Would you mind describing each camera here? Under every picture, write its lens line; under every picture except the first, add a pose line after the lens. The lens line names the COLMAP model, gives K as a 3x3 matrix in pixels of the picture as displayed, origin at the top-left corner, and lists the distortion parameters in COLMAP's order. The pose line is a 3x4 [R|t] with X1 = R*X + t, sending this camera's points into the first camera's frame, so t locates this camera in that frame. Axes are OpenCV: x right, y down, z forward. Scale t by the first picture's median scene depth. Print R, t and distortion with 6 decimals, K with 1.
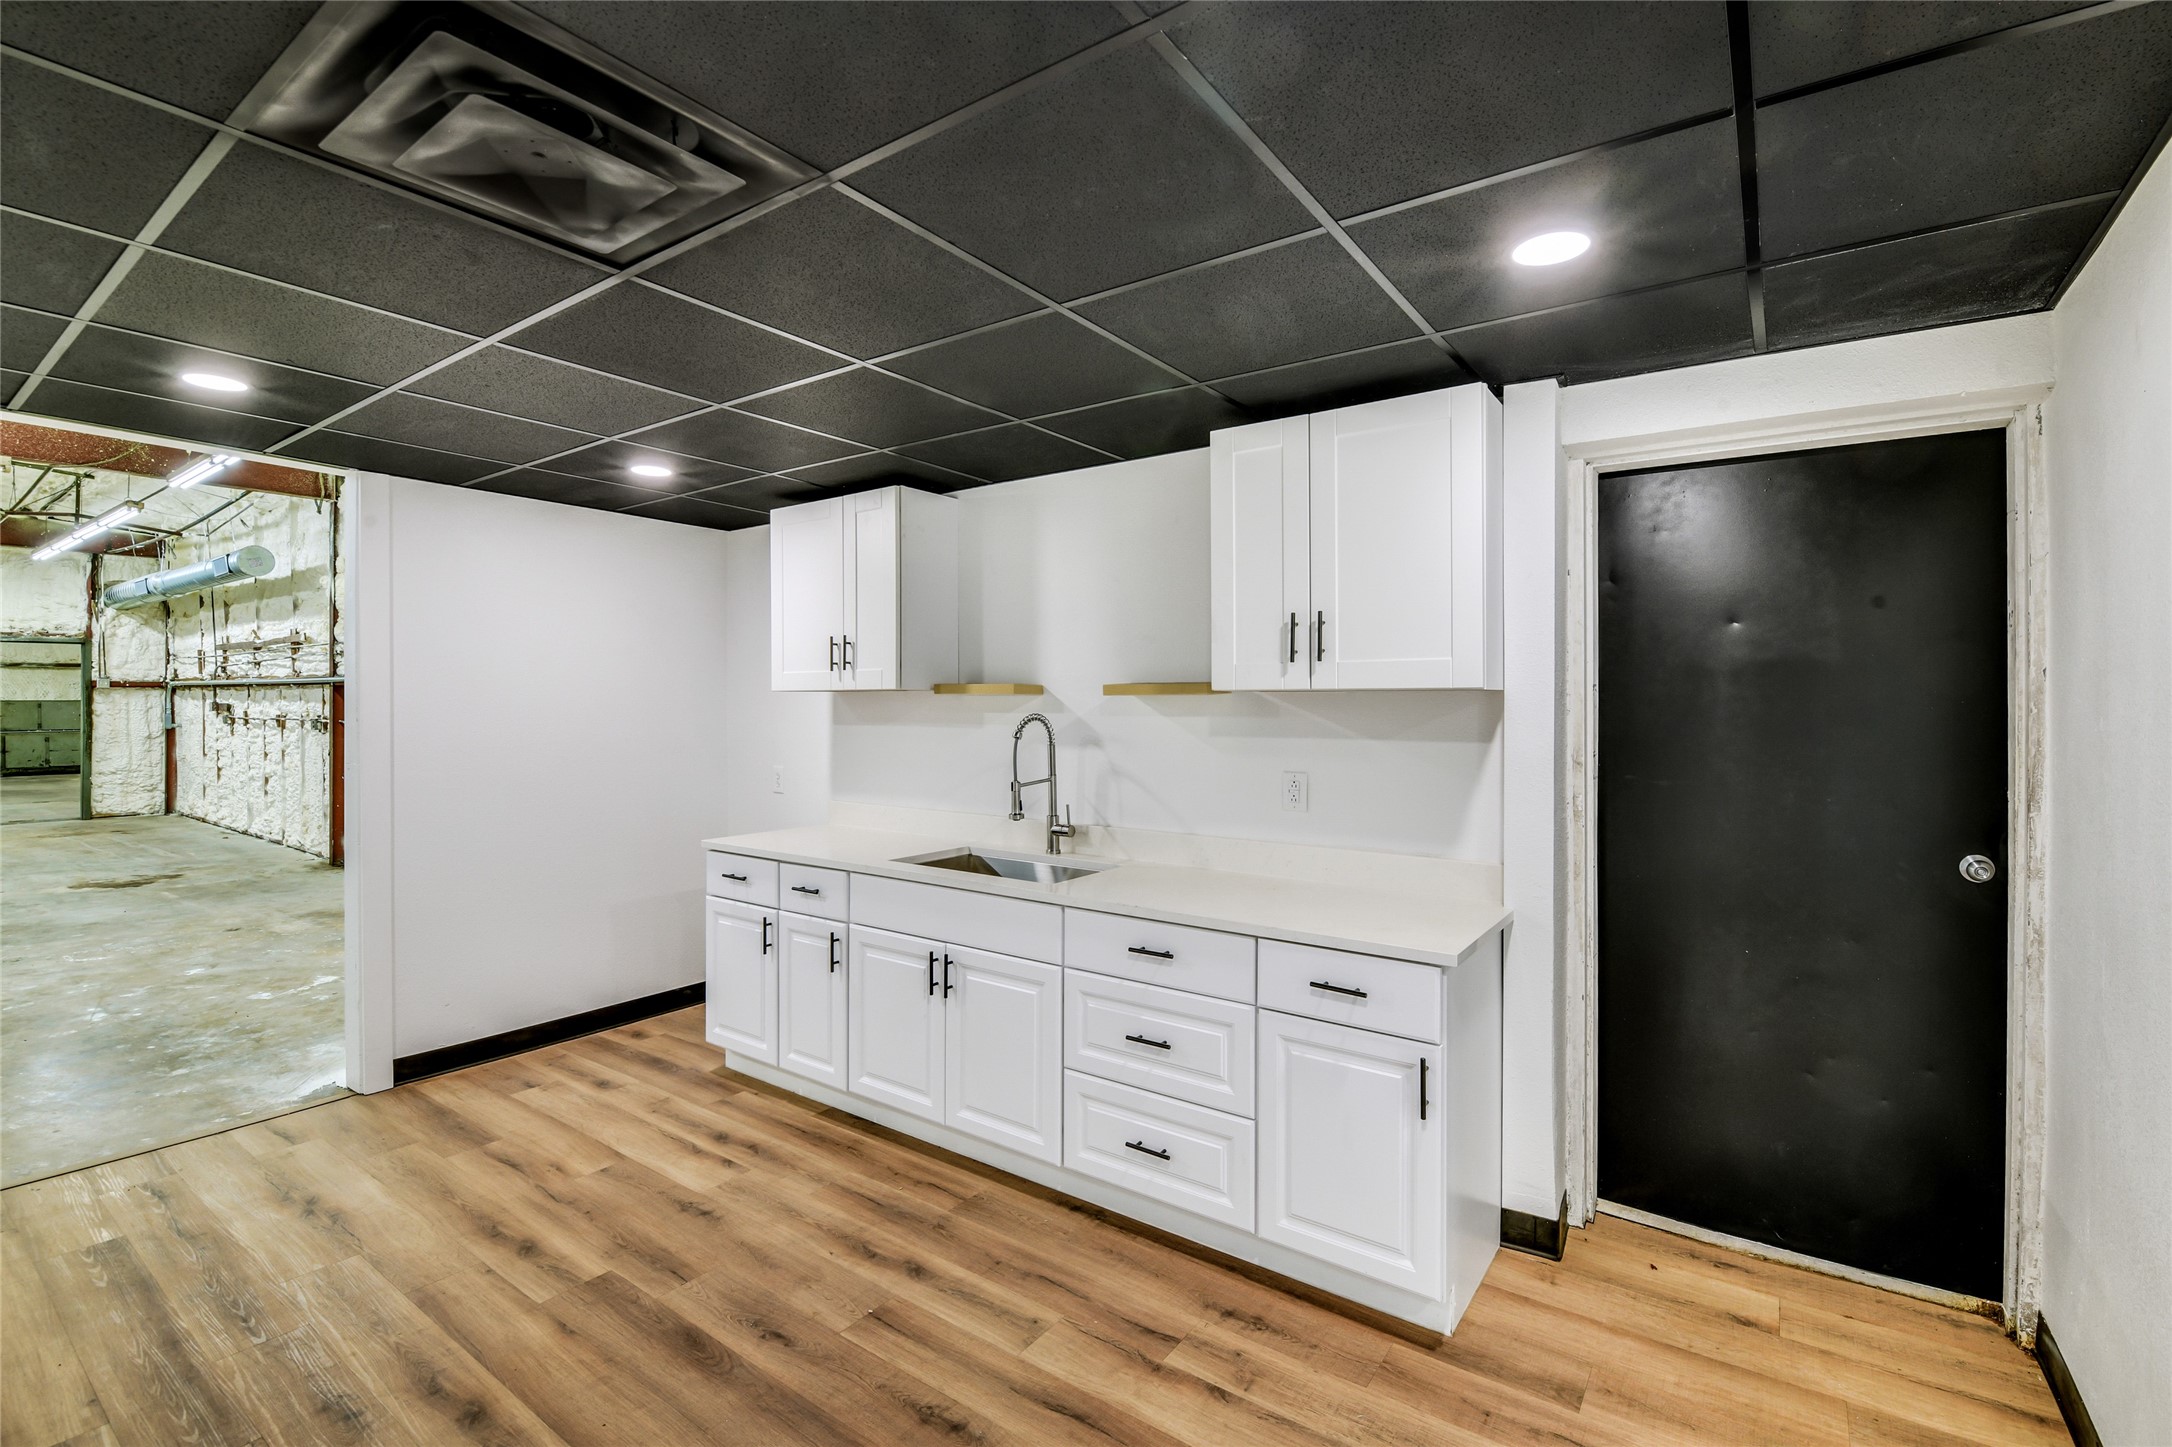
lens RADIAL K [[963.9, 0, 1098.1], [0, 963.9, 697.8], [0, 0, 1]] dist [-0.000540, -0.010690]
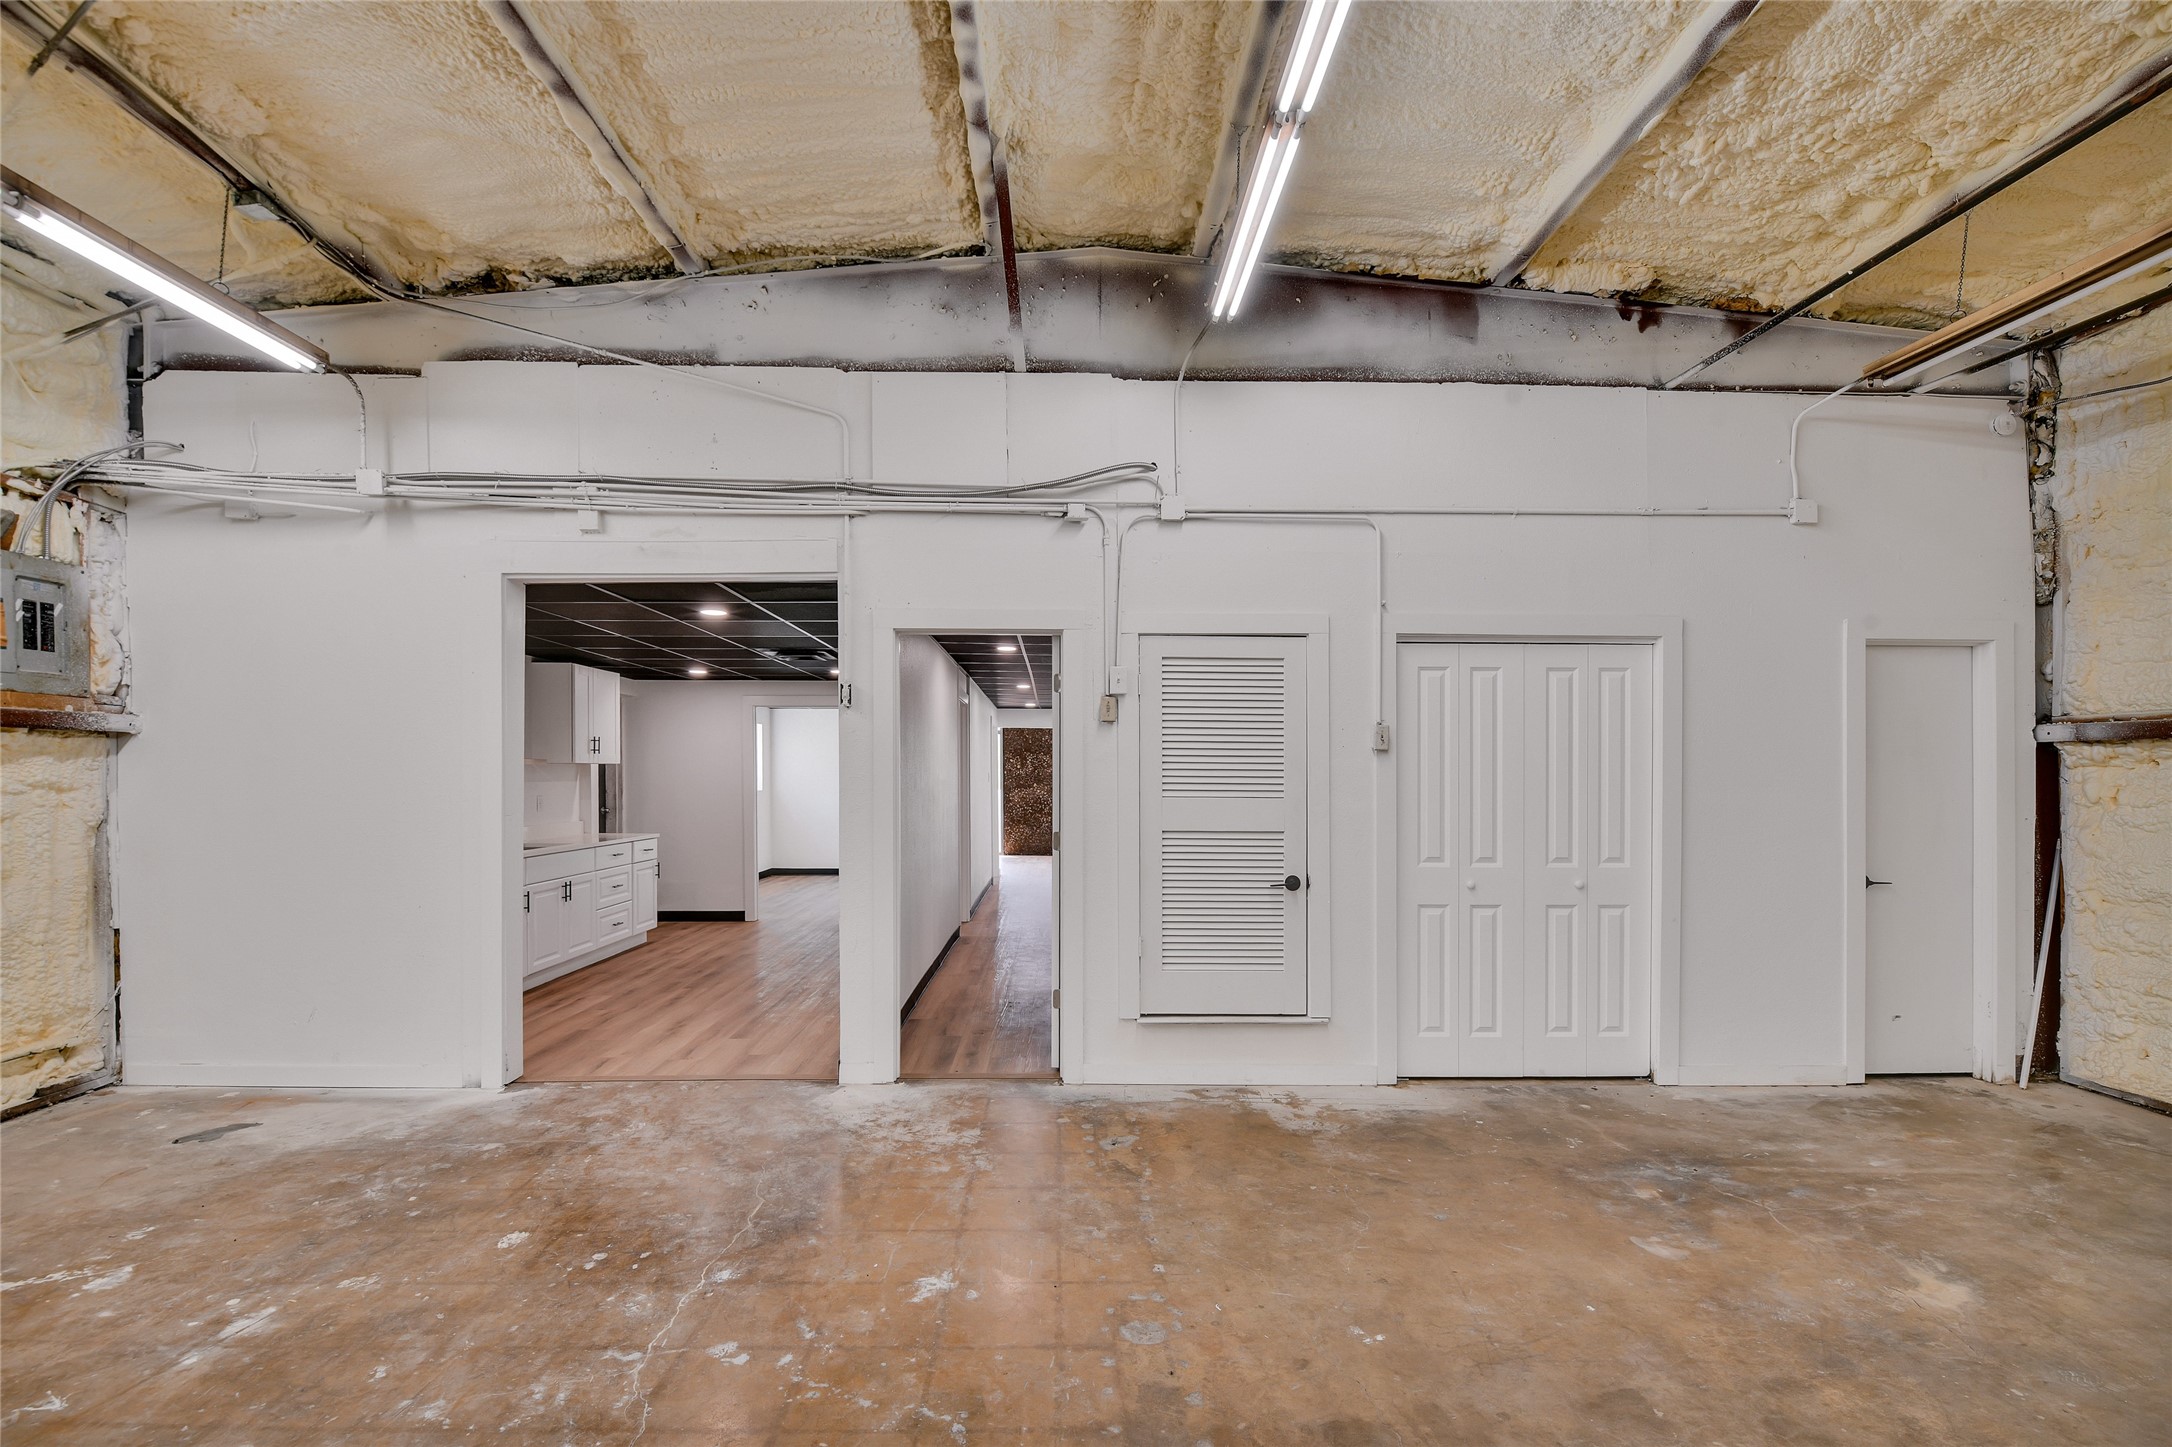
lens RADIAL K [[986.2, 0, 1076.2], [0, 986.2, 783.6], [0, 0, 1]] dist [-0.000356, -0.011825]
pose [[-0.588576, -0.011057, 0.808366, -2.312085], [-0.004620, 0.999936, 0.010313, 0.012655], [-0.808429, 0.002335, -0.588590, 1.207000]]
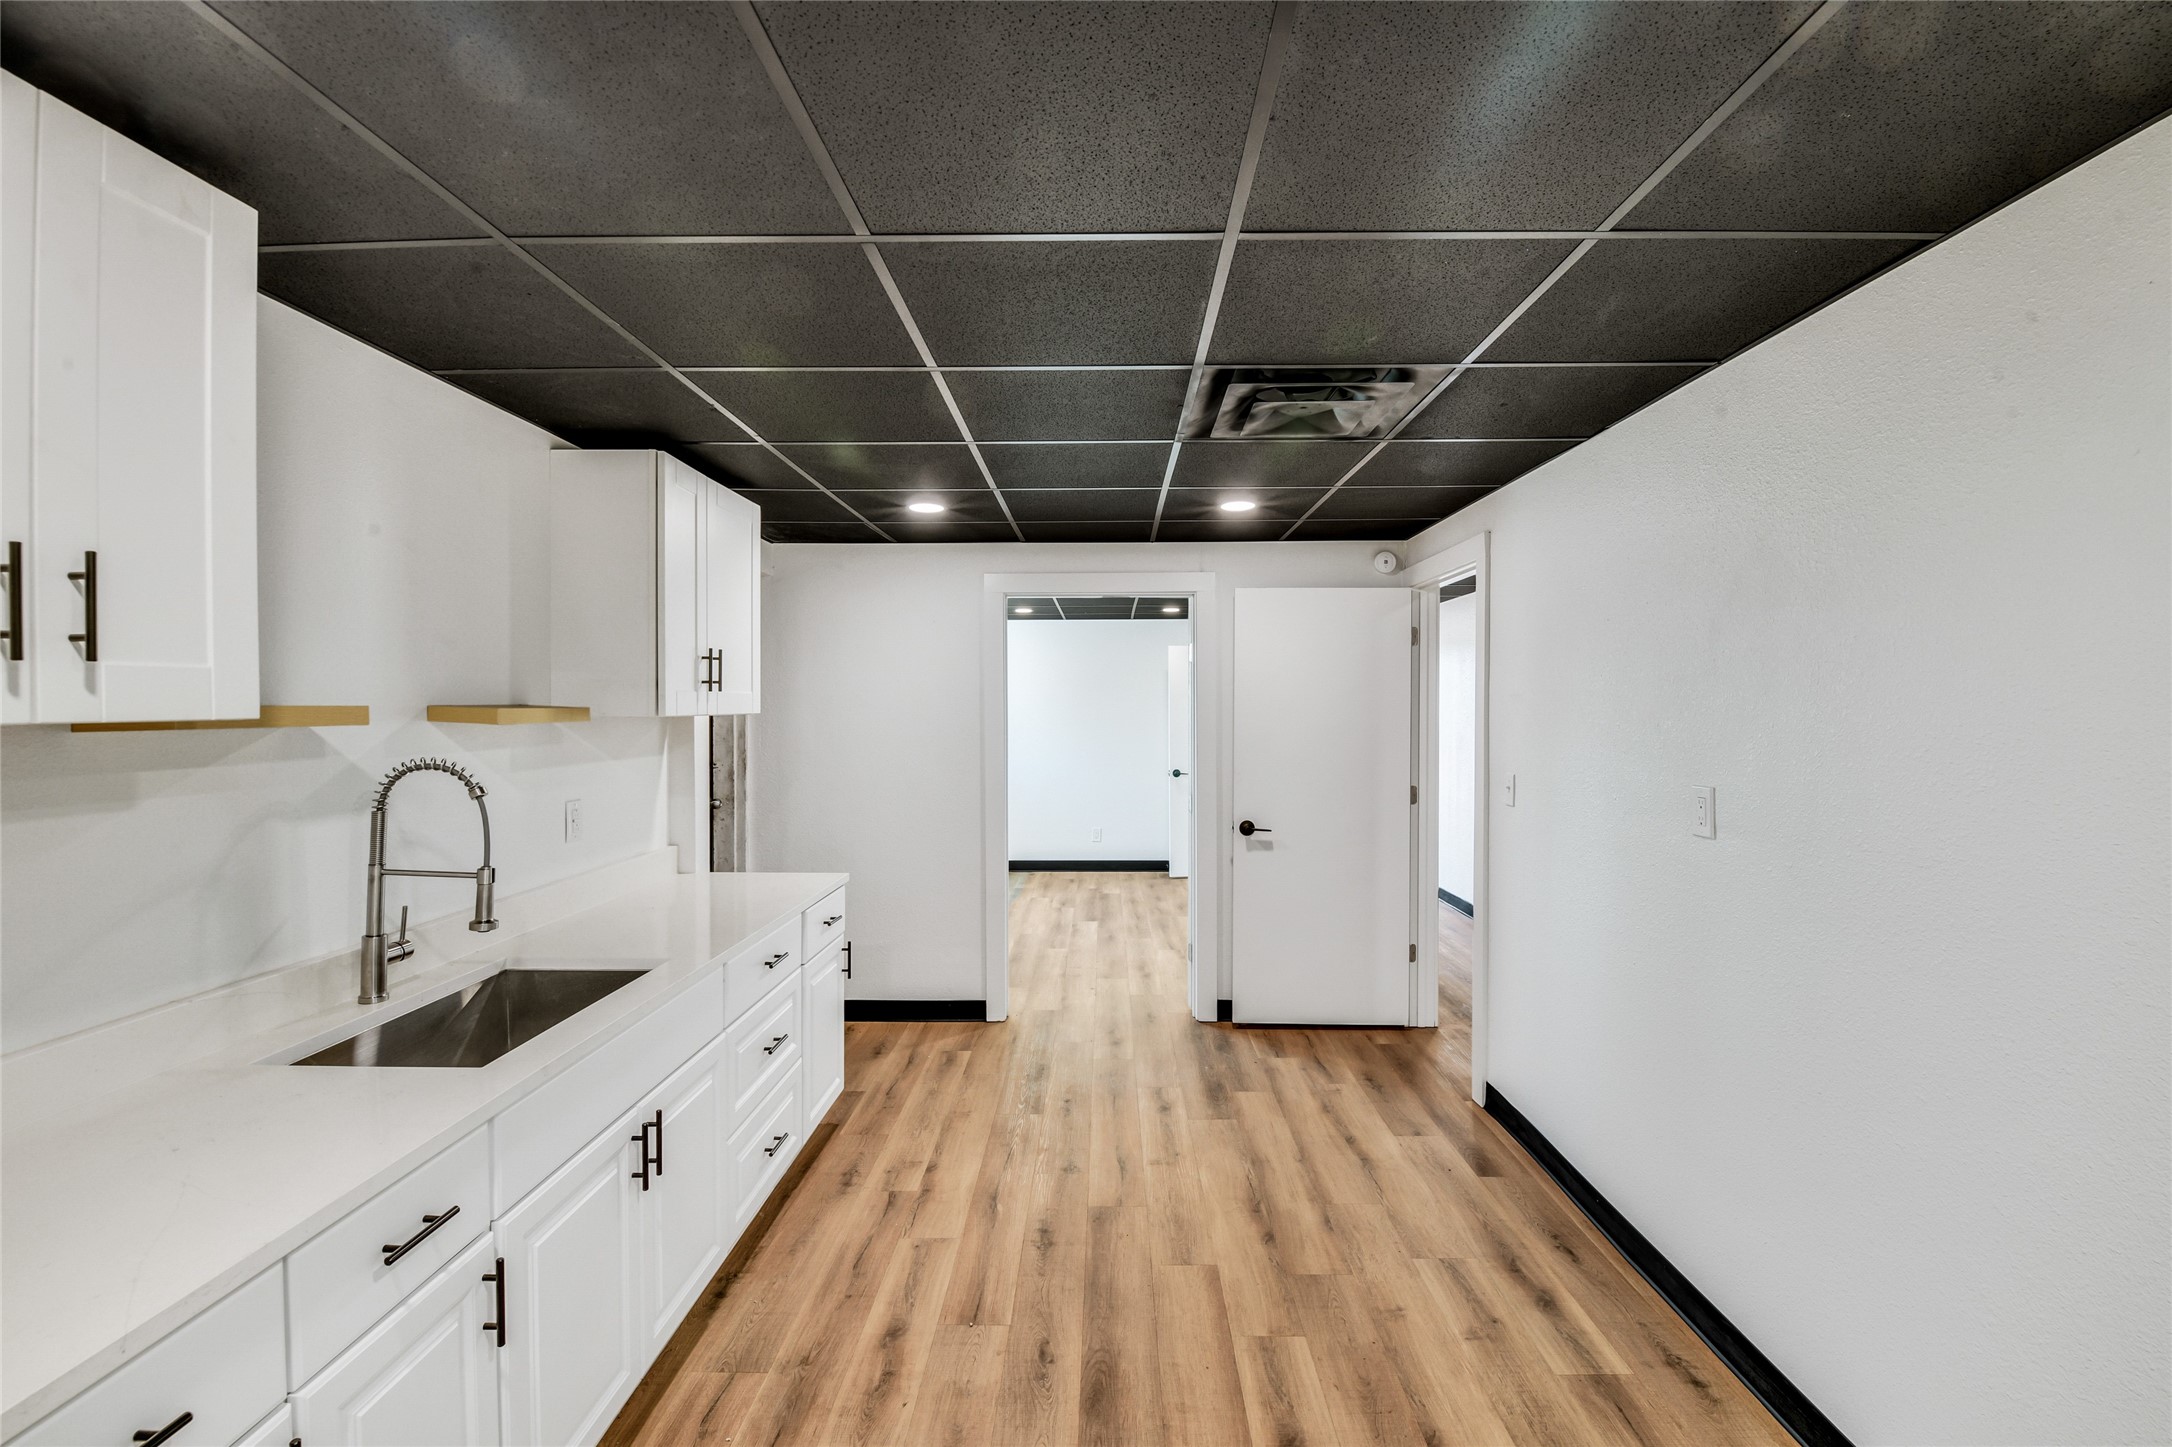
lens RADIAL K [[951.5, 0, 1098.0], [0, 951.5, 735.7], [0, 0, 1]] dist [-0.000240, -0.010350]
pose [[-0.570549, -0.024947, 0.820885, -0.755412], [-0.002295, 0.999583, 0.028783, -0.014001], [-0.821261, 0.014538, -0.570368, 0.972912]]
